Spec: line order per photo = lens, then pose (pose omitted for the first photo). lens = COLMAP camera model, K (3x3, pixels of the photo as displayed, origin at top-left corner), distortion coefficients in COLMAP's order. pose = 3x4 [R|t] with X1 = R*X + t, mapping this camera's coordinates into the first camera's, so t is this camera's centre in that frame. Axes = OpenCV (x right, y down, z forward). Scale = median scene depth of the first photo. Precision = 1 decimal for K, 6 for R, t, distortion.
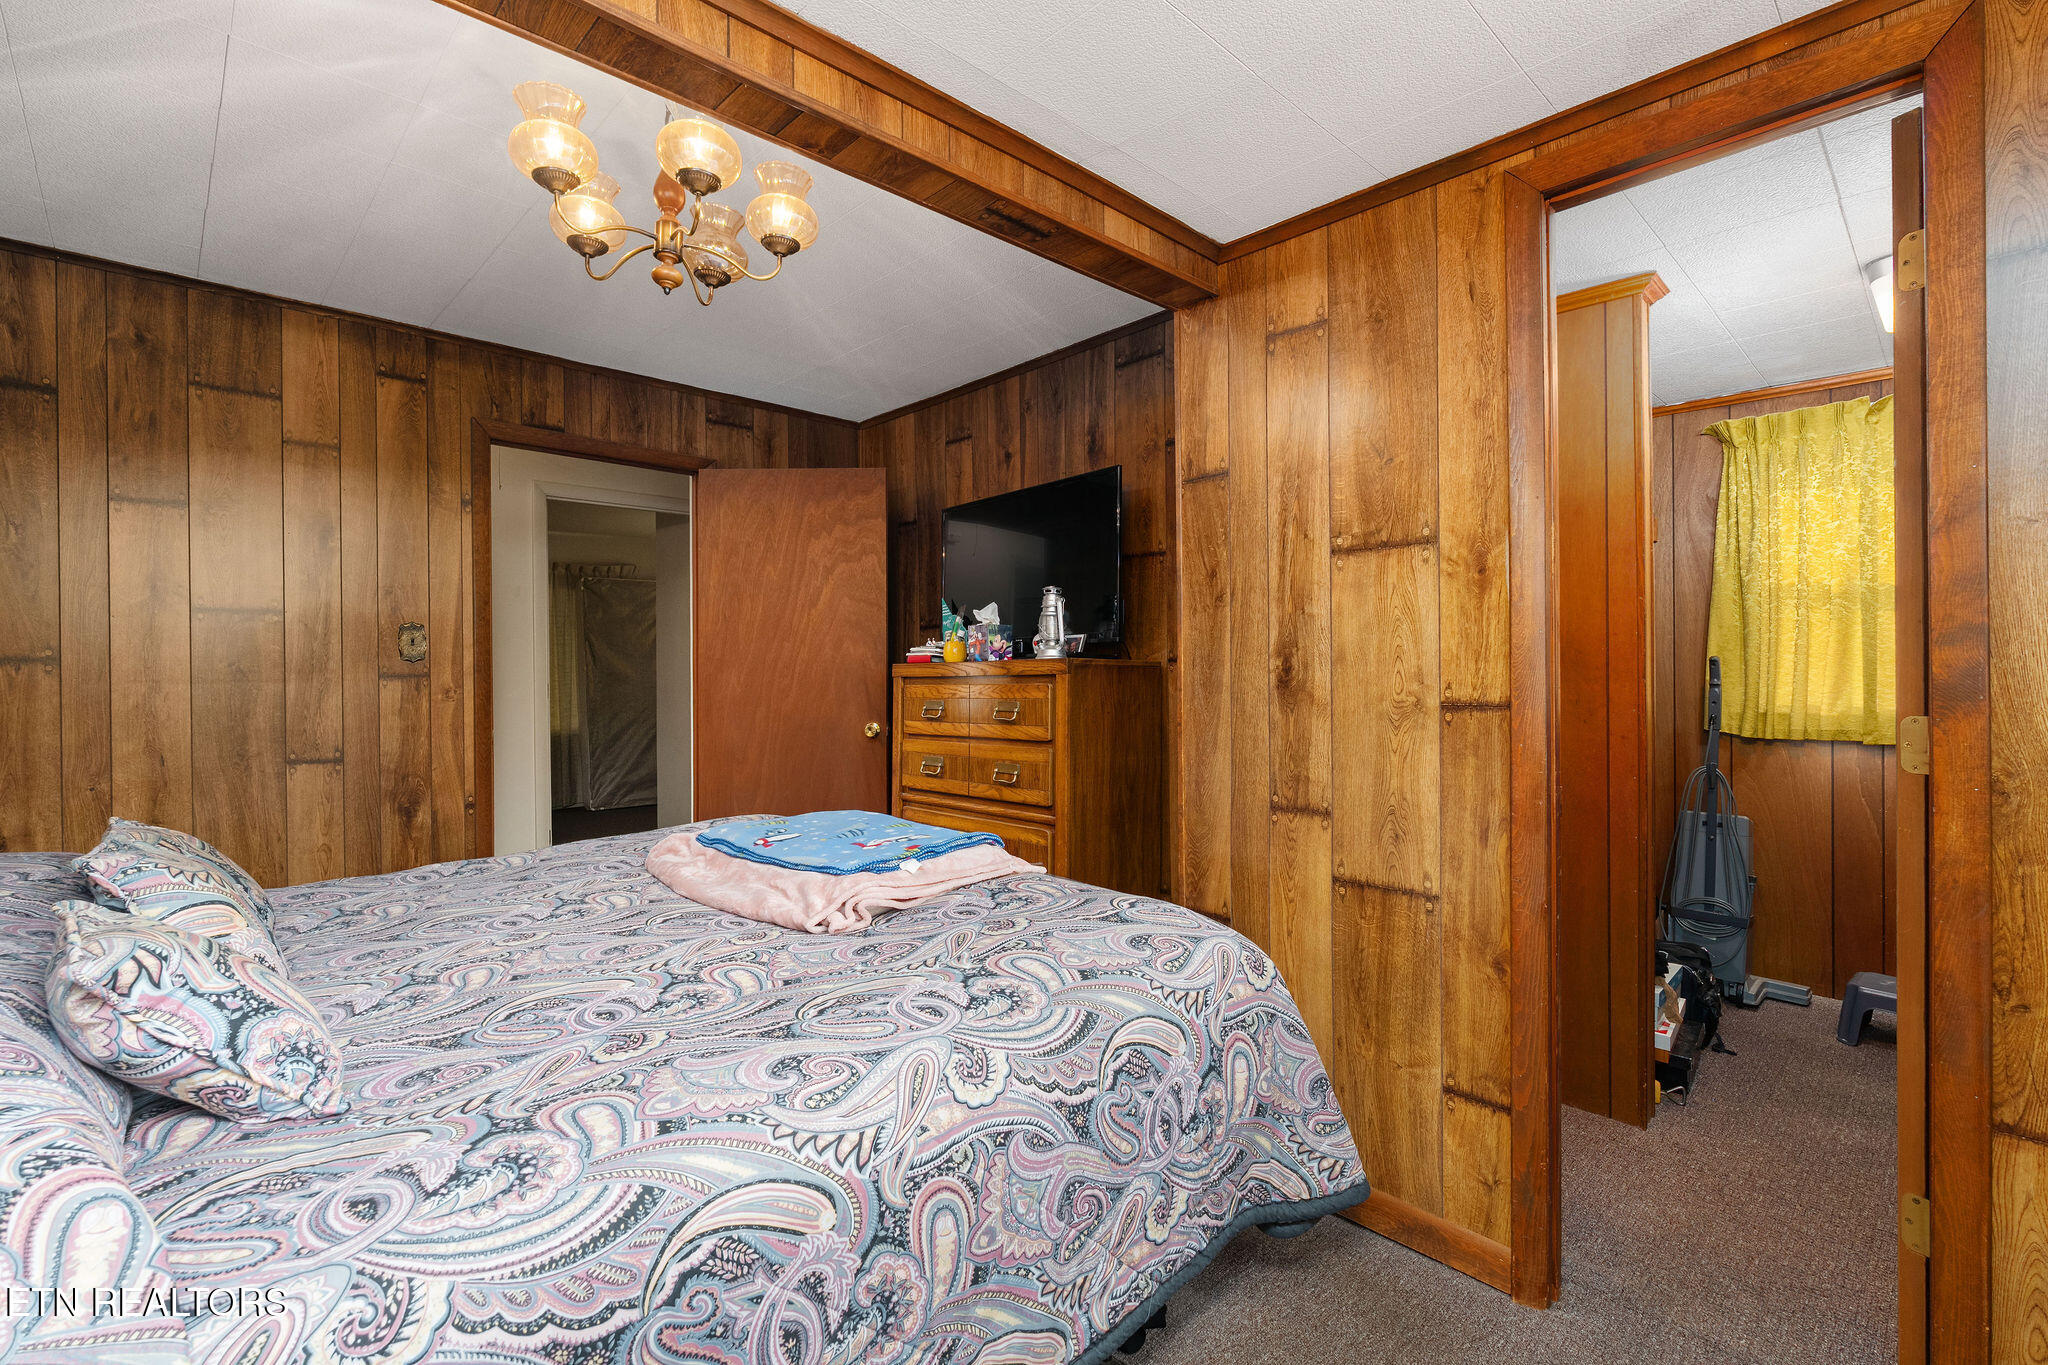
lens RADIAL K [[912.9, 0, 1031.1], [0, 912.9, 670.5], [0, 0, 1]] dist [-0.006932, 0.003003]
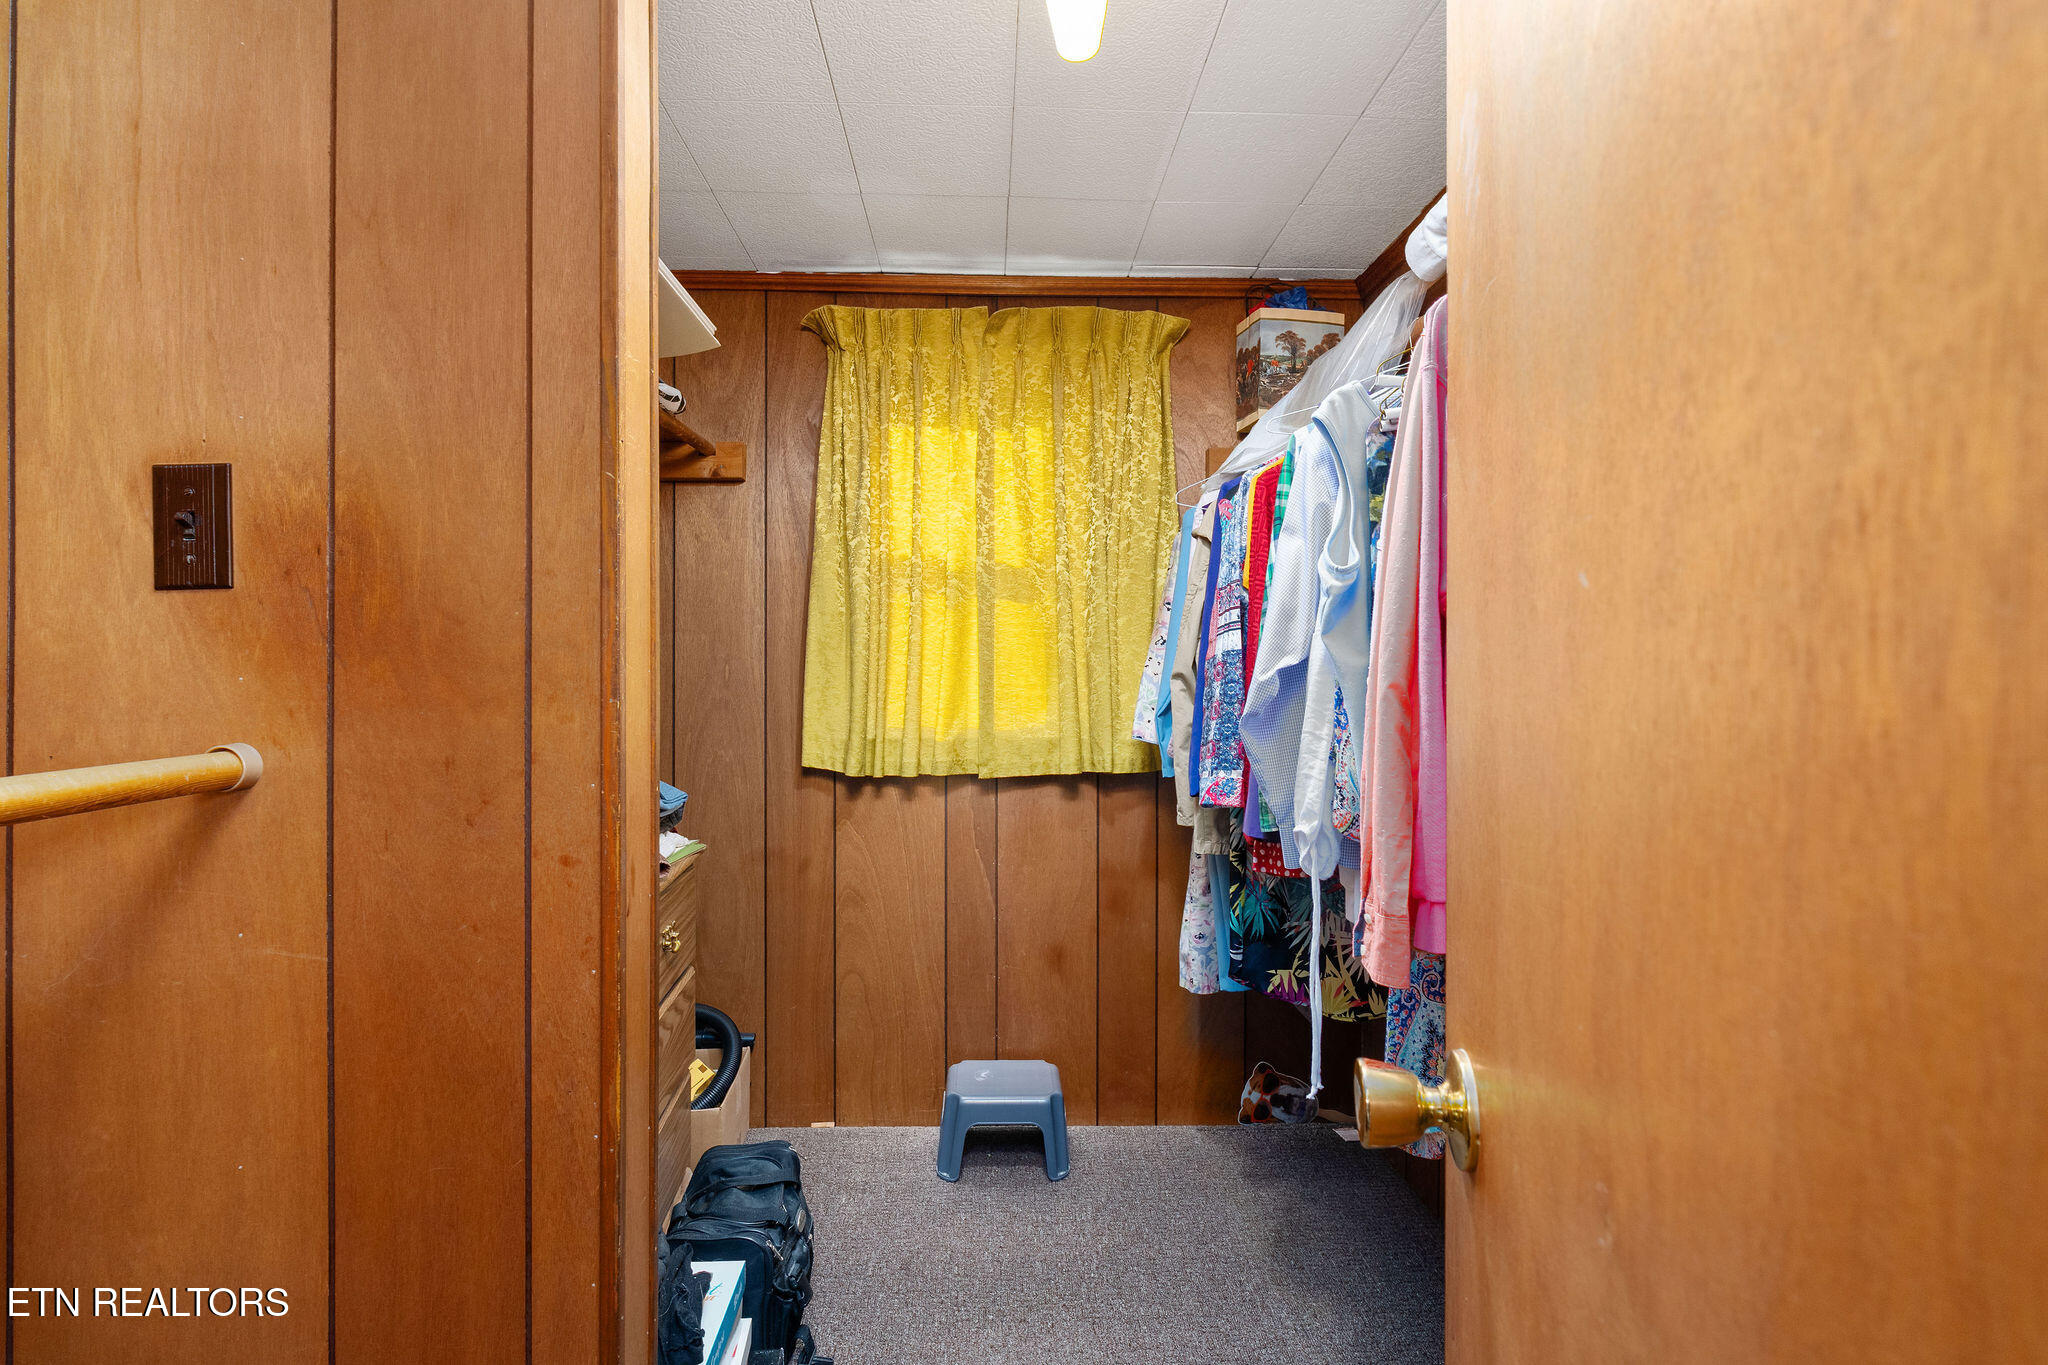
lens RADIAL K [[912.9, 0, 1025.5], [0, 912.9, 678.3], [0, 0, 1]] dist [-0.006932, 0.003003]
pose [[0.662509, 0.004253, 0.749042, 0.364159], [-0.004448, 0.999989, -0.001744, 0.000964], [-0.749041, -0.002176, 0.662520, 0.455308]]
